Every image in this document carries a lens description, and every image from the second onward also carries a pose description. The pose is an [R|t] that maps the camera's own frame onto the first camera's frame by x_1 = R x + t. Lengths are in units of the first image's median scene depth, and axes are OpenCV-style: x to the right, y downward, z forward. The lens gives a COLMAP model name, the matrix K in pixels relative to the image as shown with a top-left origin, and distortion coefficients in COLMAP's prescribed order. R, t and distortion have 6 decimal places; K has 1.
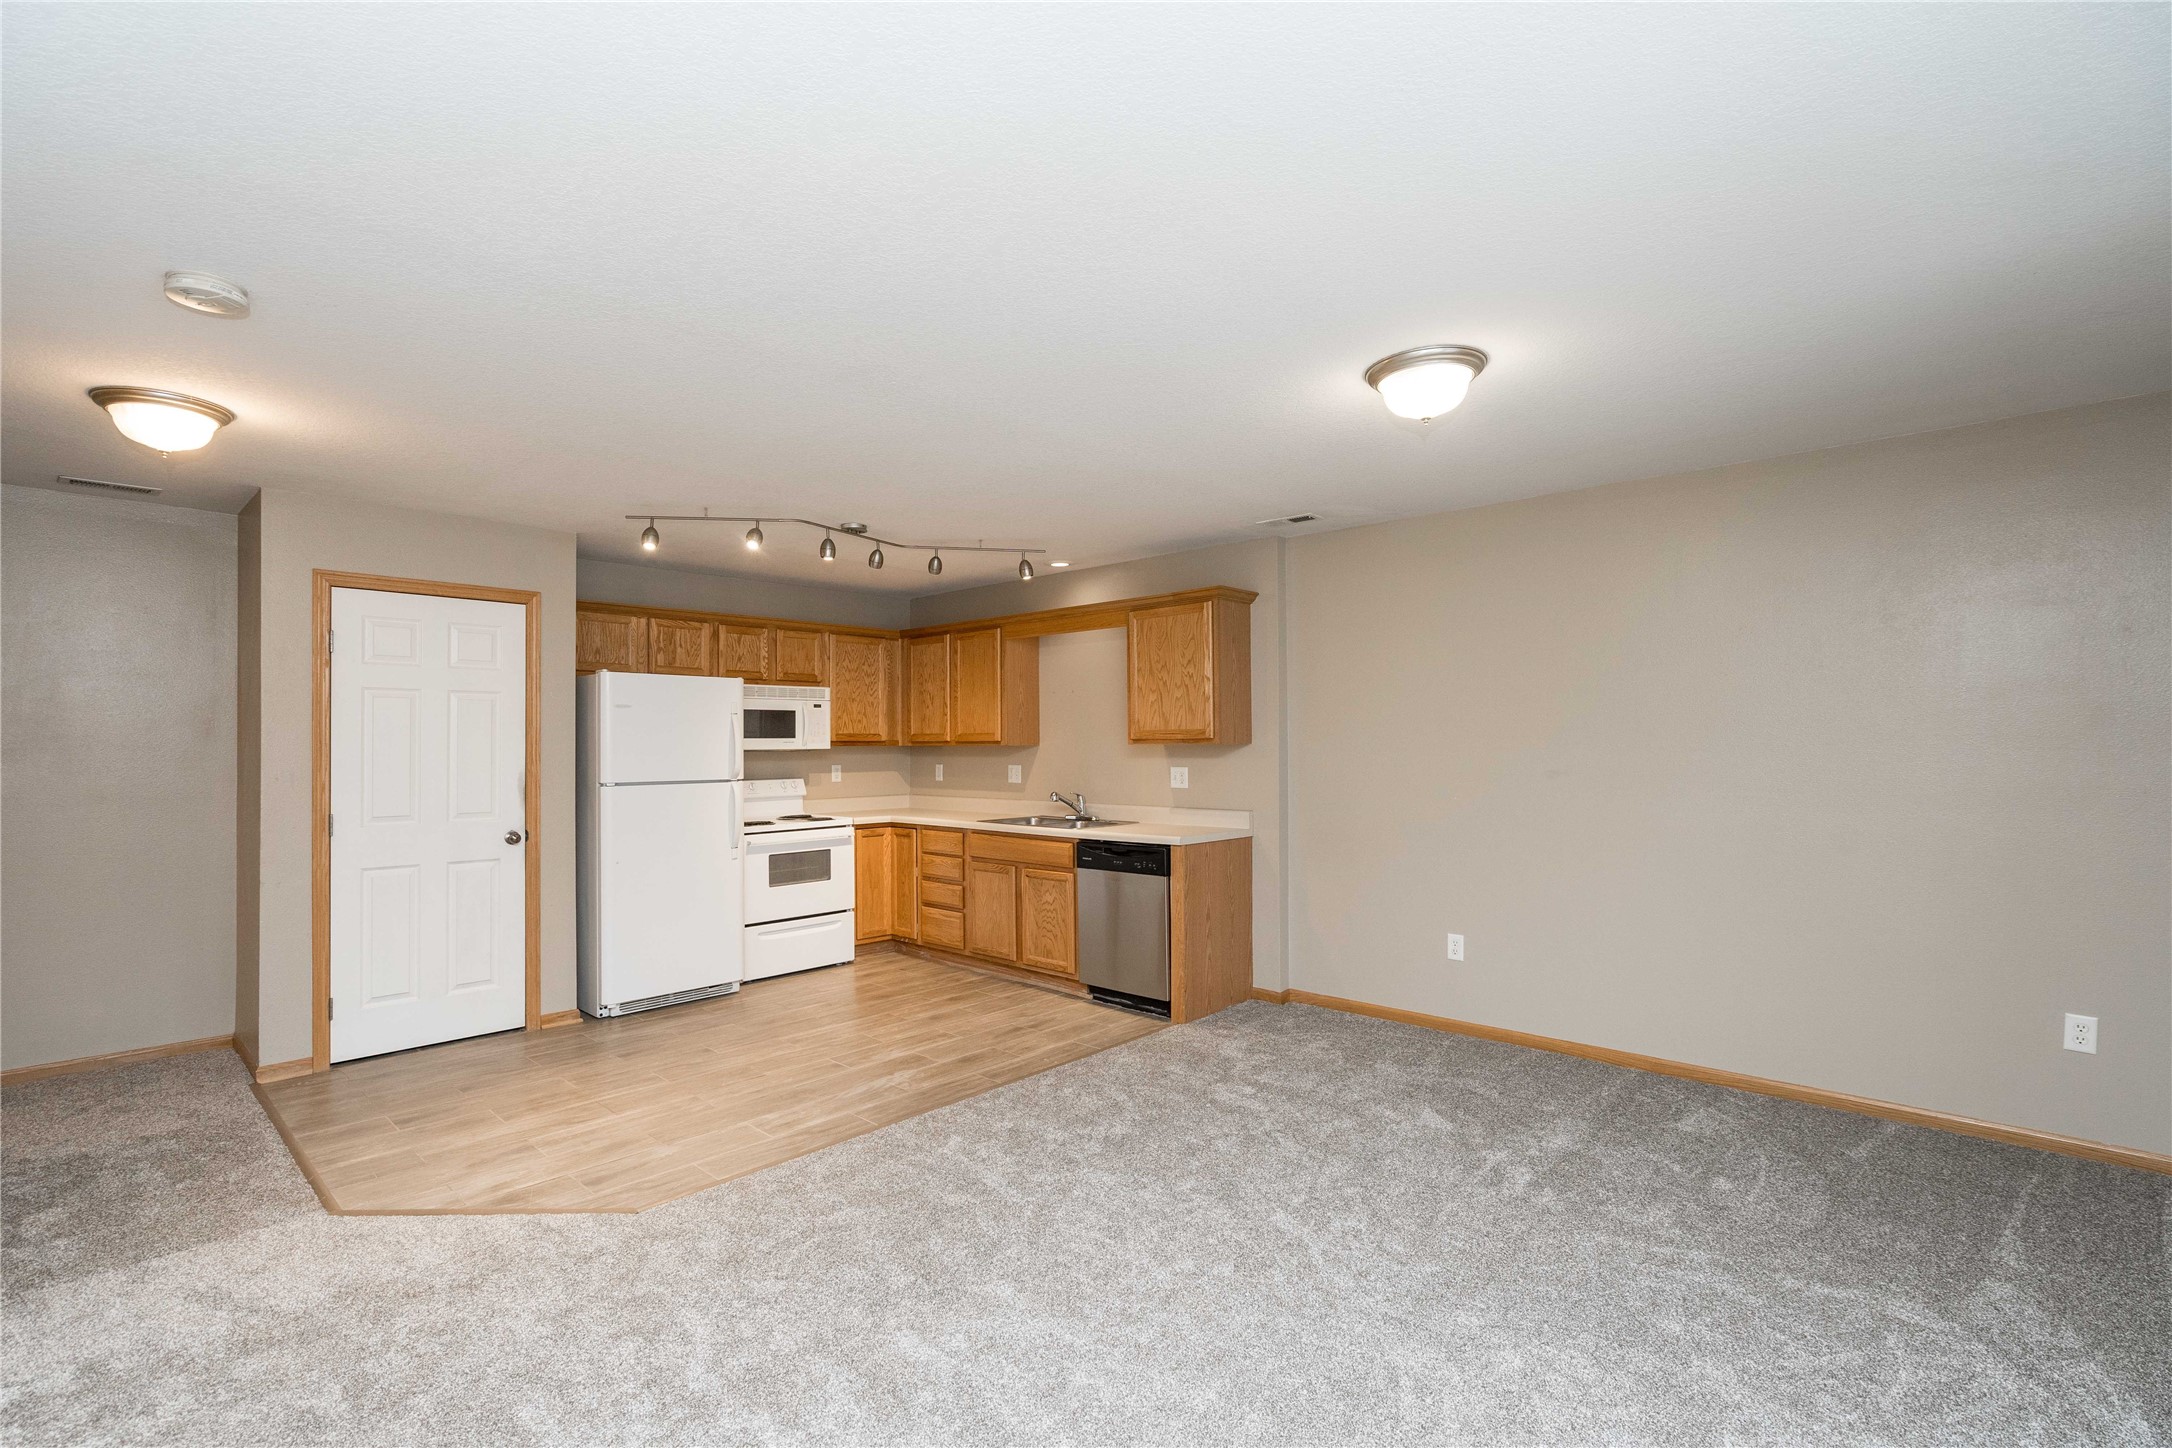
lens RADIAL K [[991.5, 0, 1084.6], [0, 991.5, 733.5], [0, 0, 1]] dist [-0.005582, 0.000213]
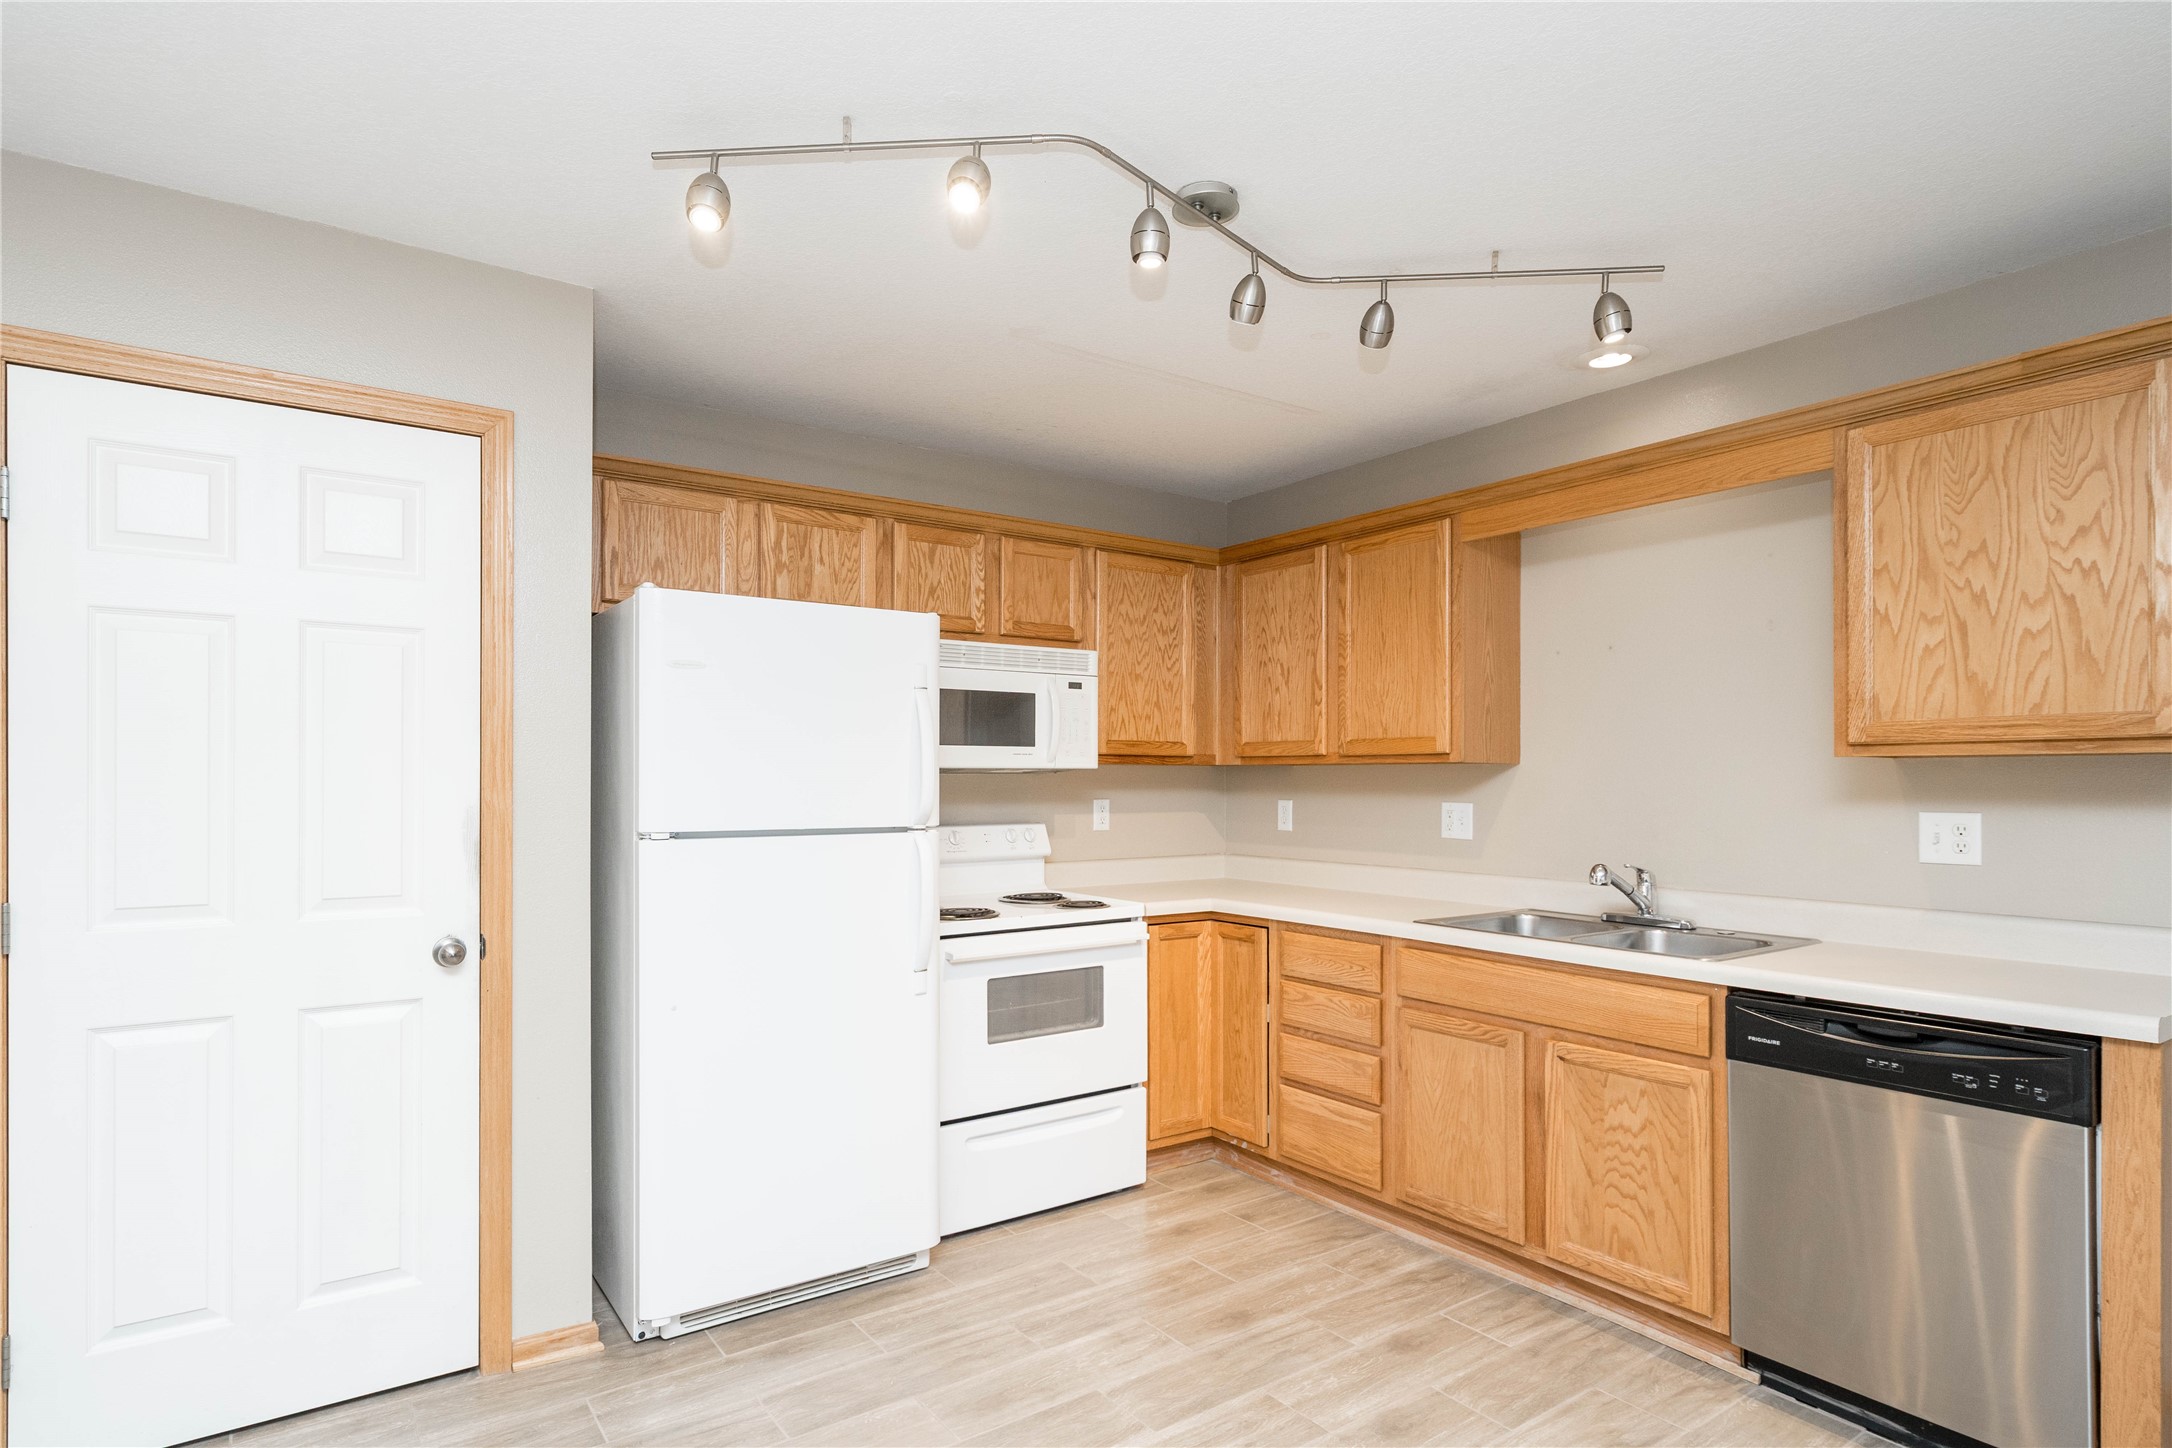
lens RADIAL K [[1148.1, 0, 1095.5], [0, 1148.1, 781.2], [0, 0, 1]] dist [0.003444, 0.001757]
pose [[0.980846, 0.007545, -0.194639, -0.171388], [-0.004893, 0.999889, 0.014102, 0.016684], [0.194724, -0.012879, 0.980773, 0.497165]]
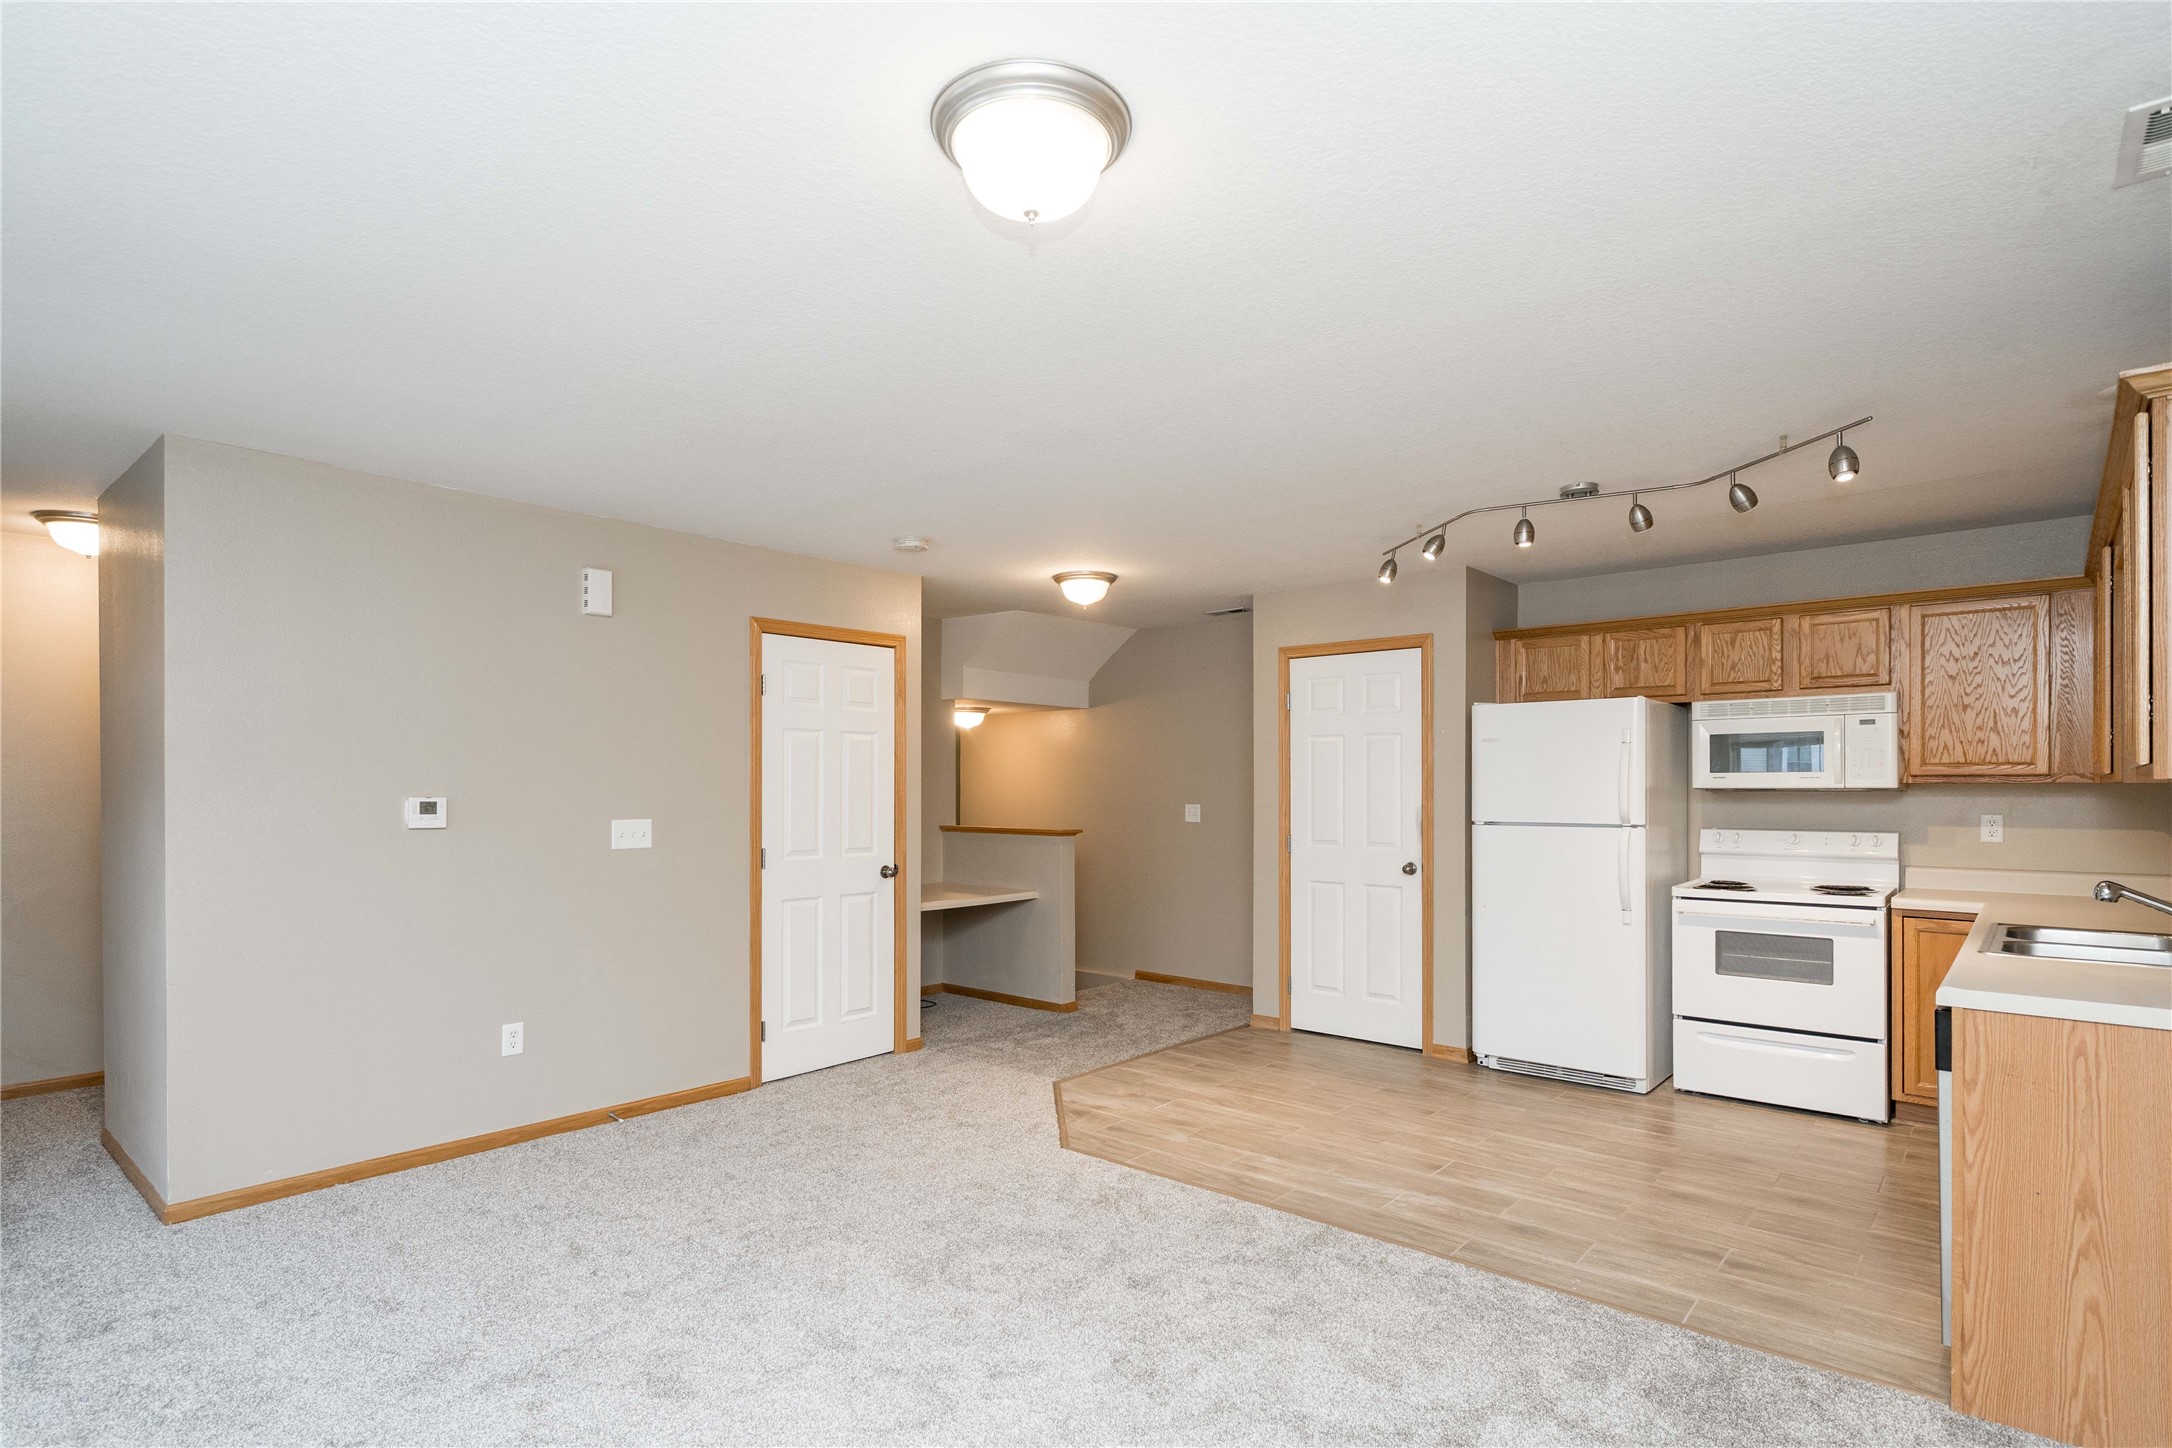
lens RADIAL K [[1088.3, 0, 1063.7], [0, 1088.3, 793.3], [0, 0, 1]] dist [0.013935, 0.000512]
pose [[0.029354, 0.011577, -0.999502, 0.534774], [0.012140, 0.999855, 0.011937, 0.005074], [0.999495, -0.012485, 0.029209, 0.543243]]
